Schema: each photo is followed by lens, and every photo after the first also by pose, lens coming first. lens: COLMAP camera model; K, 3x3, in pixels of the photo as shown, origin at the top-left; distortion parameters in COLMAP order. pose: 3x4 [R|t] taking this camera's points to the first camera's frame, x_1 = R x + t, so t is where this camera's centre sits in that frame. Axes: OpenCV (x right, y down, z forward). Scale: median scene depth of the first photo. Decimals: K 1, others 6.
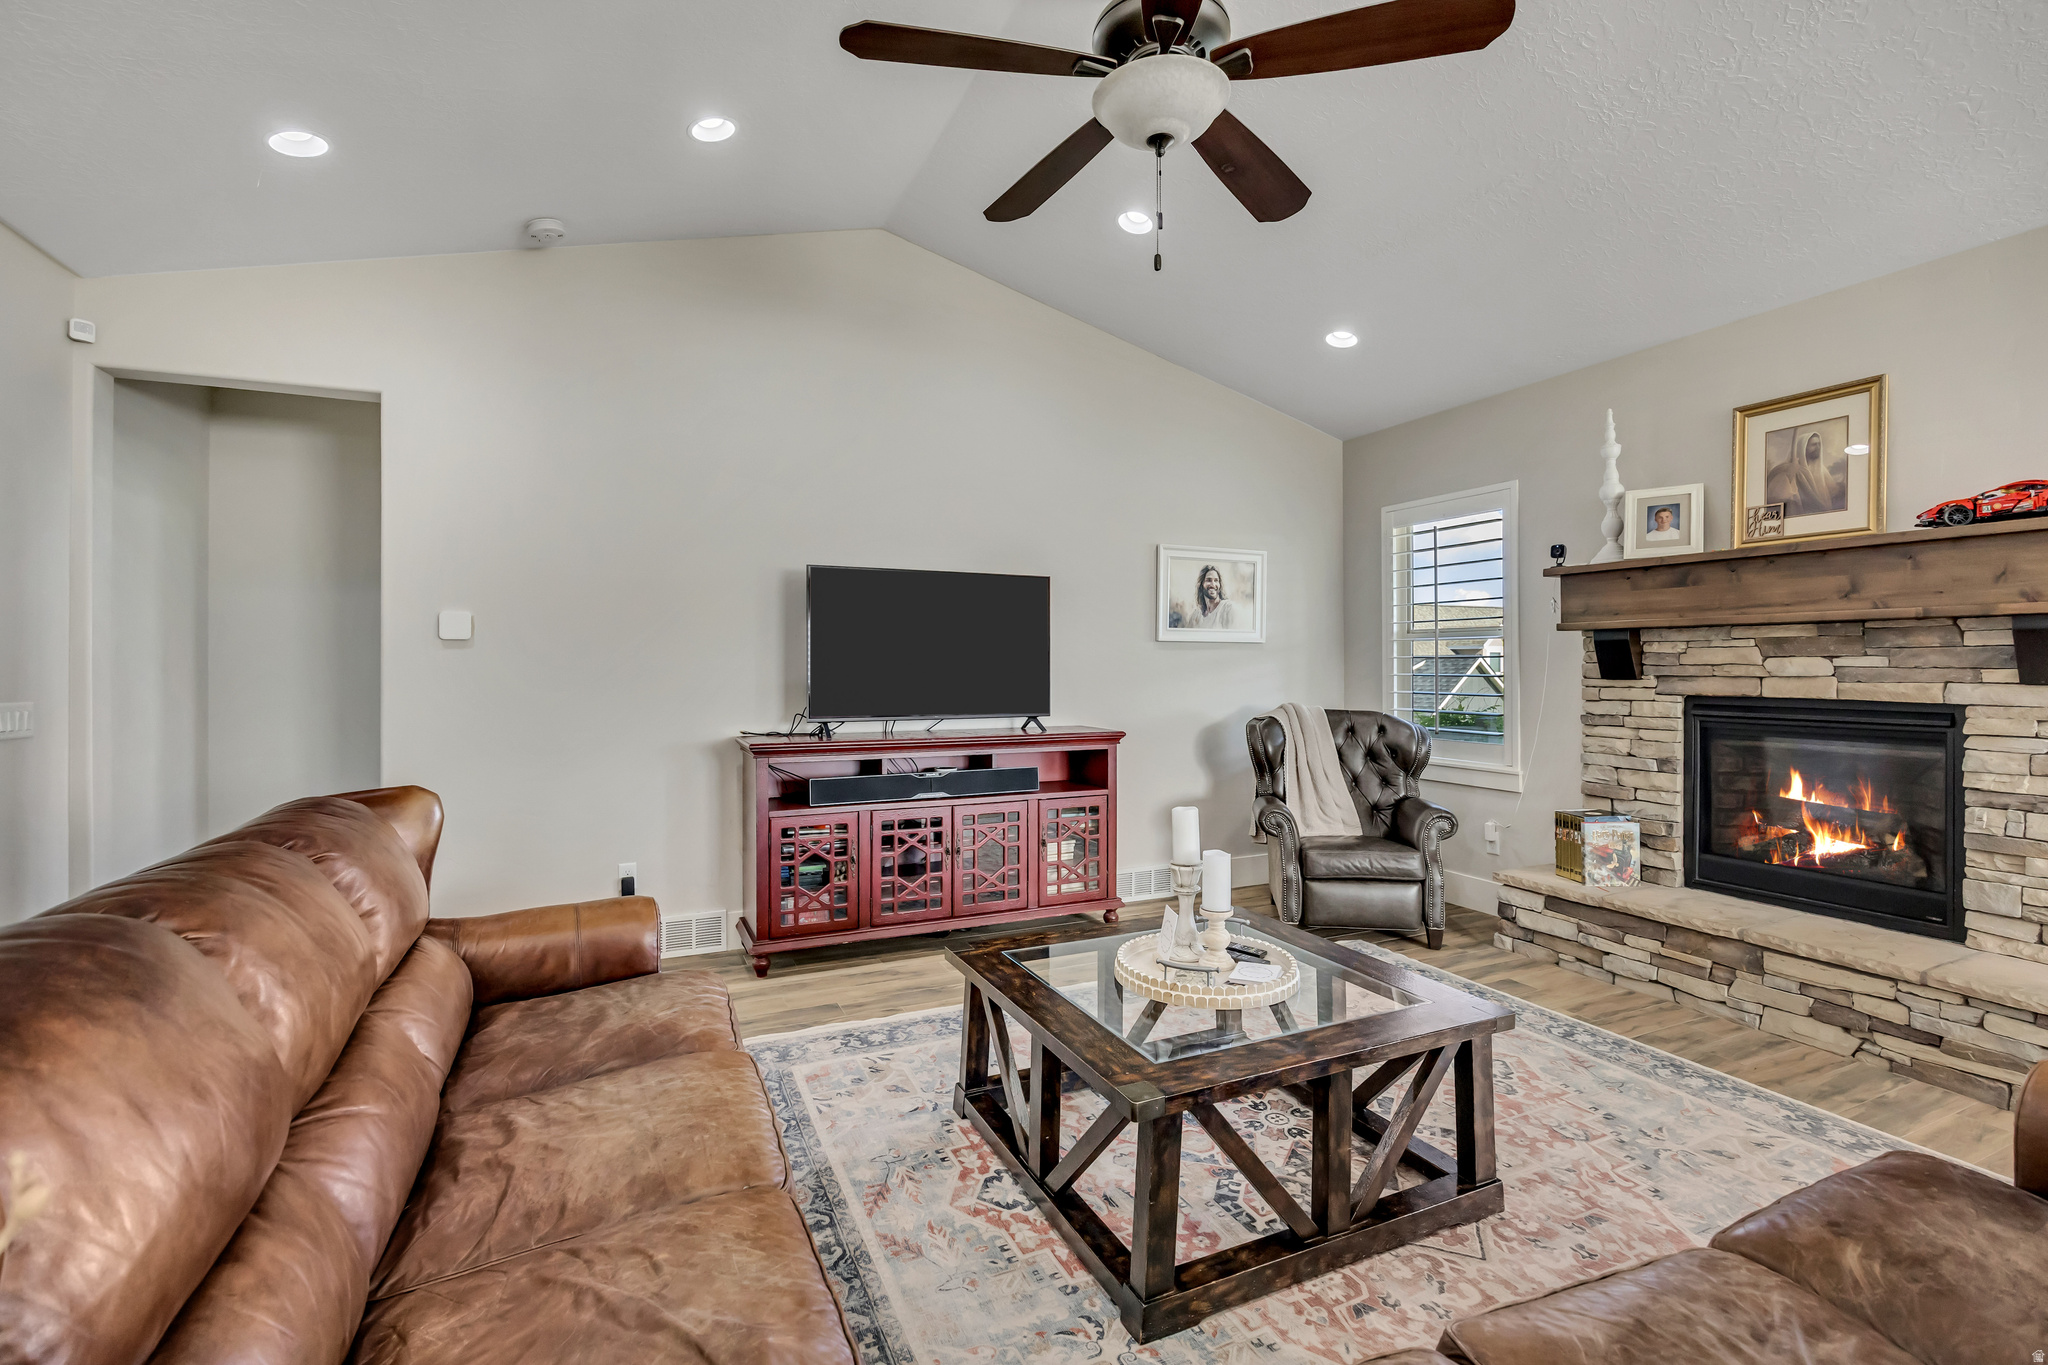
lens RADIAL K [[919.3, 0, 1016.9], [0, 919.3, 659.5], [0, 0, 1]] dist [-0.005957, -0.000493]
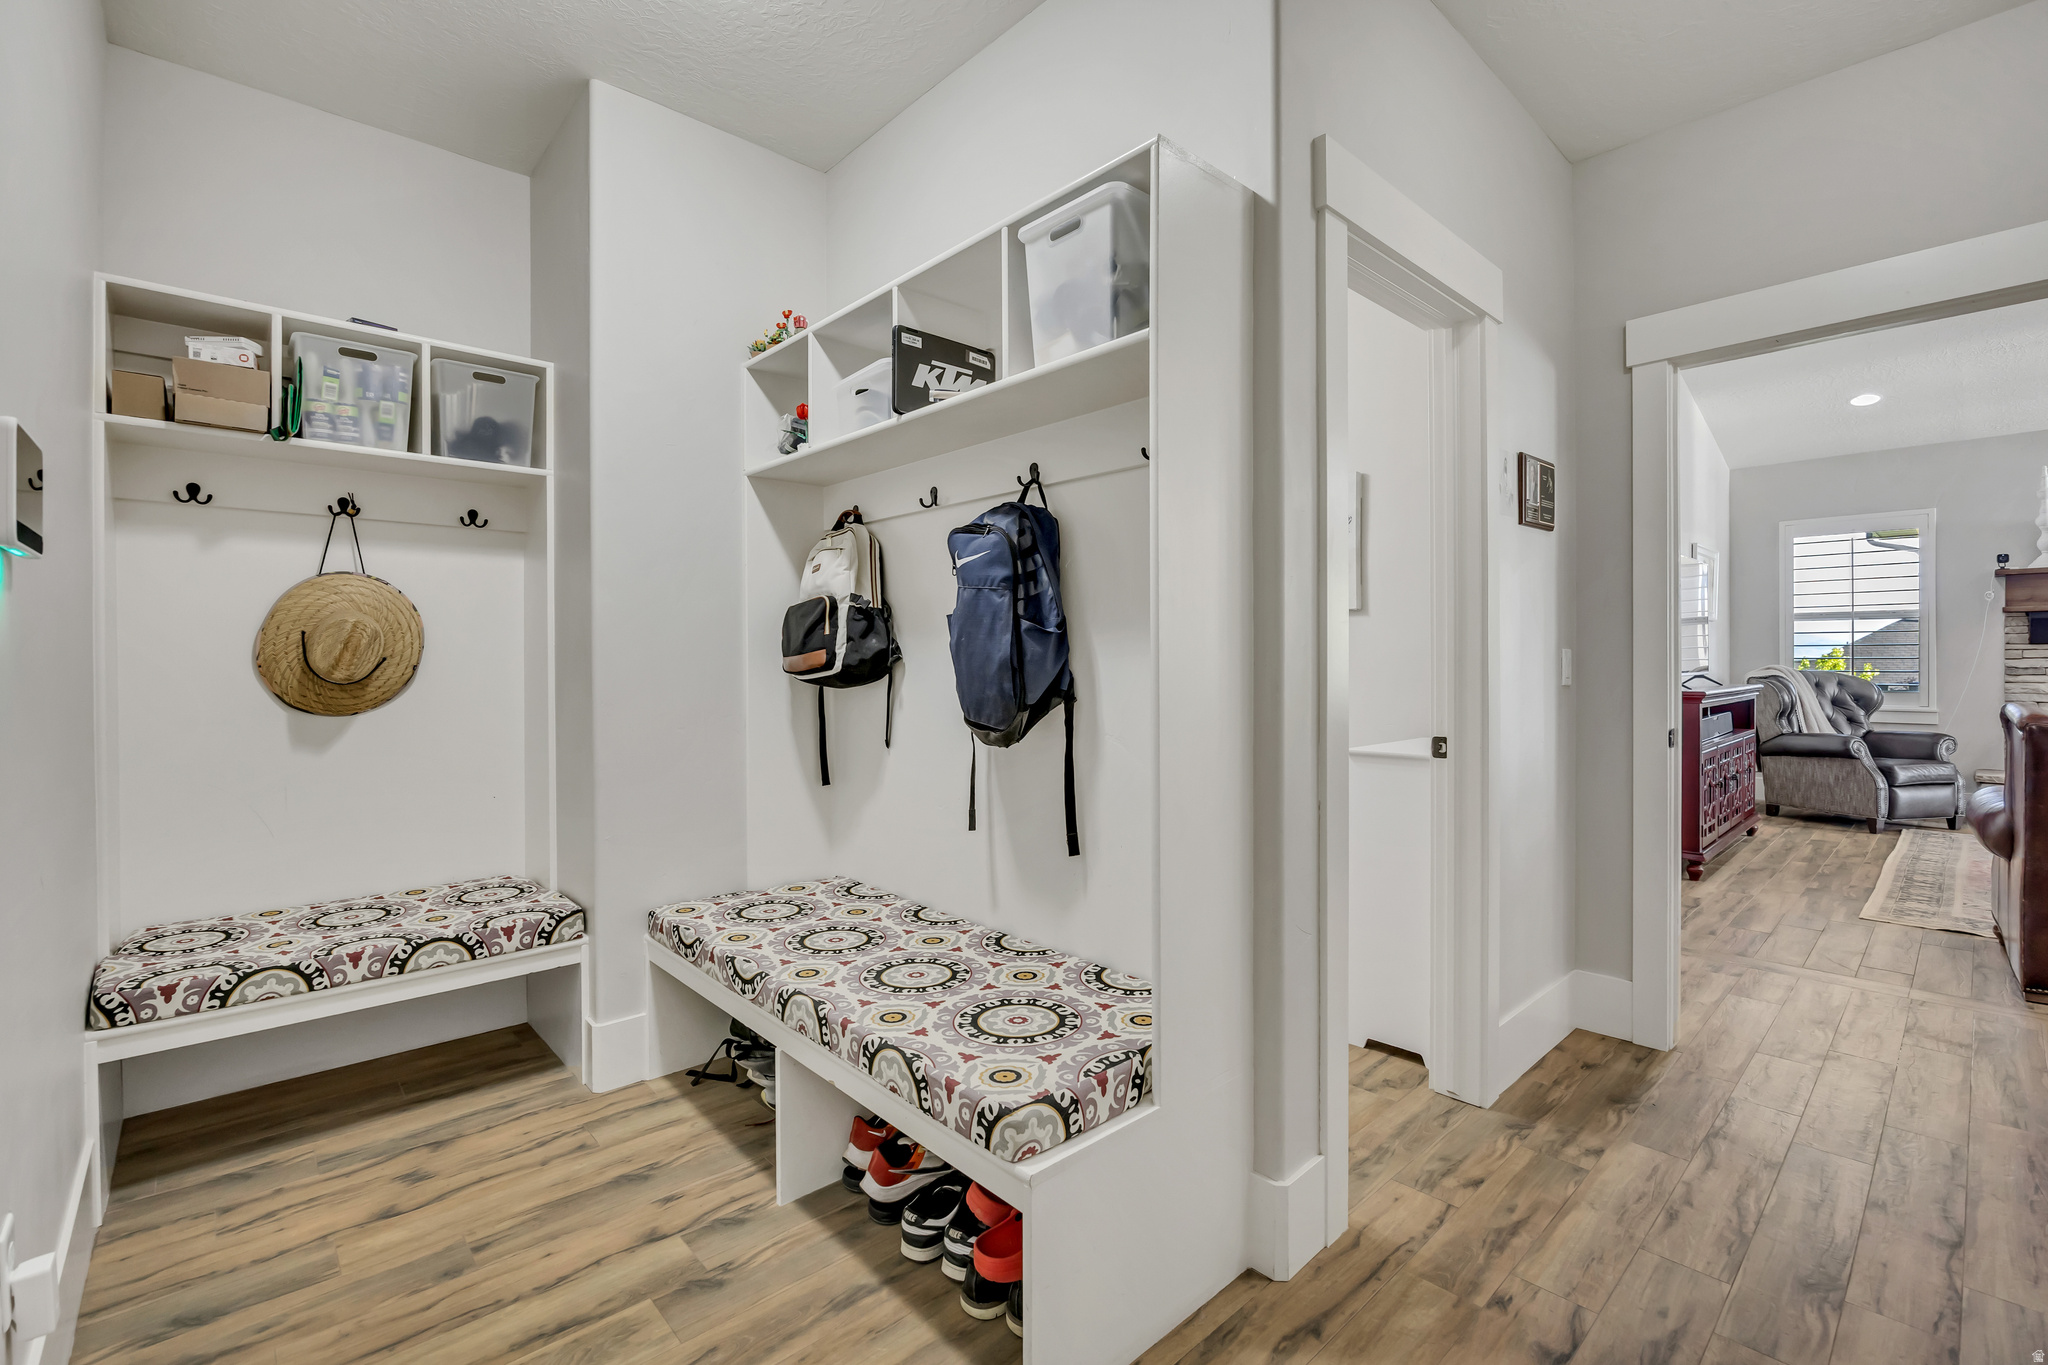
lens RADIAL K [[895.3, 0, 1030.3], [0, 895.3, 671.1], [0, 0, 1]] dist [-0.015847, -0.000433]
pose [[0.946771, -0.001968, 0.321902, -1.403256], [-0.001692, 0.999937, 0.011090, 0.053218], [-0.321904, -0.011045, 0.946708, 0.165521]]
